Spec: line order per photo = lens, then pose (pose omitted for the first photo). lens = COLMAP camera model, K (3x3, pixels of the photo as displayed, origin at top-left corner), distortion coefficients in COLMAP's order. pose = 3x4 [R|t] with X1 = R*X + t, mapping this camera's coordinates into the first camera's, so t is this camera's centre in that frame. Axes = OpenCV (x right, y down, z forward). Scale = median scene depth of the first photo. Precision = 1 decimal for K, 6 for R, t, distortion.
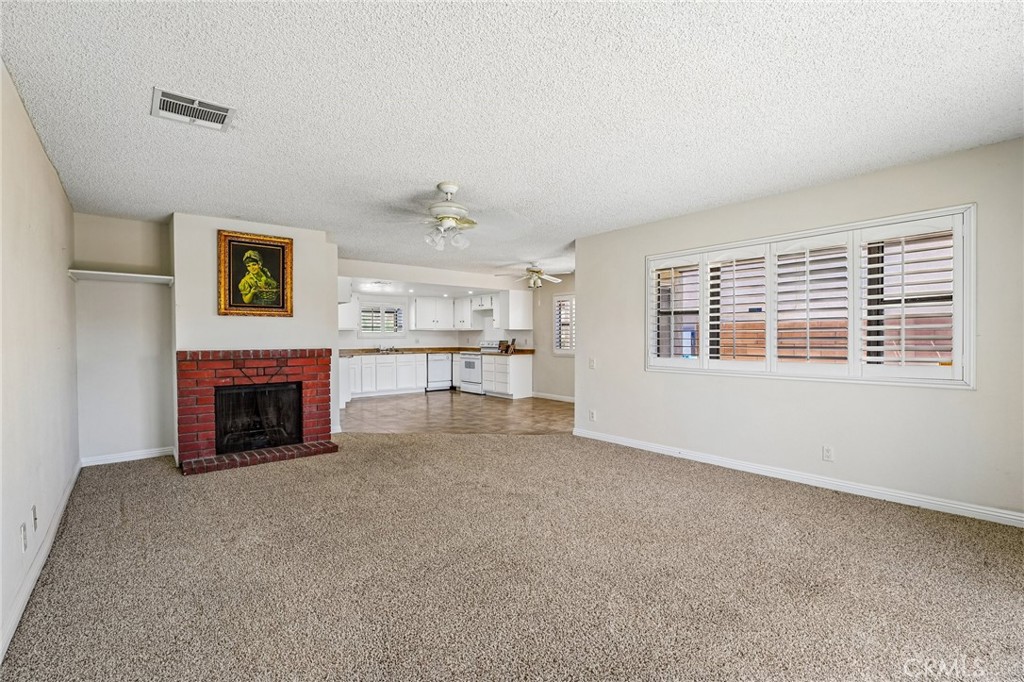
lens RADIAL K [[456.7, 0, 497.2], [0, 456.7, 341.7], [0, 0, 1]] dist [0.000095, 0.000006]
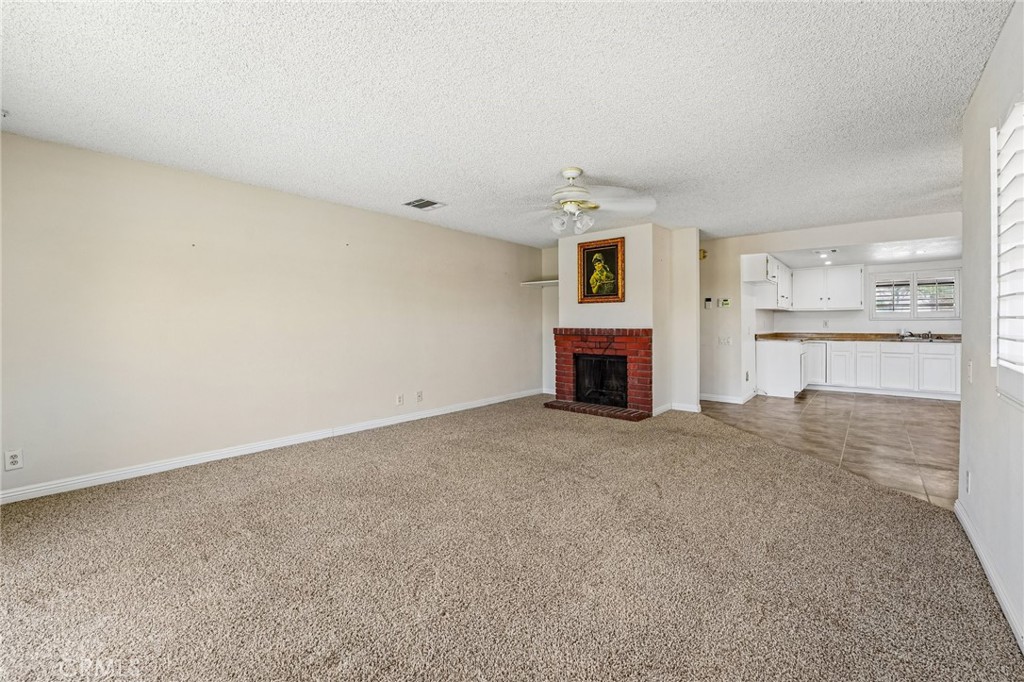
lens RADIAL K [[417.5, 0, 513.3], [0, 417.5, 323.0], [0, 0, 1]] dist [0.001679, 0.000132]
pose [[0.195534, 0.005019, -0.980684, 0.589766], [-0.007076, 0.999968, 0.003707, -0.000616], [0.980671, 0.006215, 0.195564, 0.515221]]
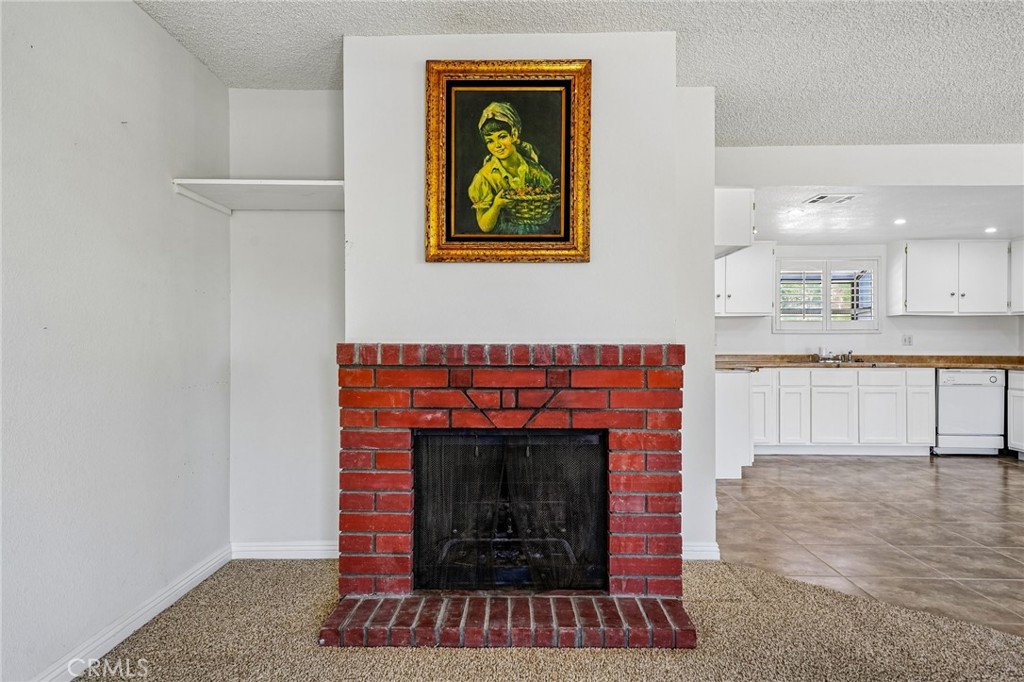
lens RADIAL K [[666.8, 0, 512.0], [0, 666.8, 341.0], [0, 0, 1]] dist [0.010360, -0.000269]
pose [[0.779380, 0.006286, -0.626520, -0.146888], [-0.012299, 0.999910, -0.005267, 0.017247], [0.626431, 0.011810, 0.779388, 0.532101]]
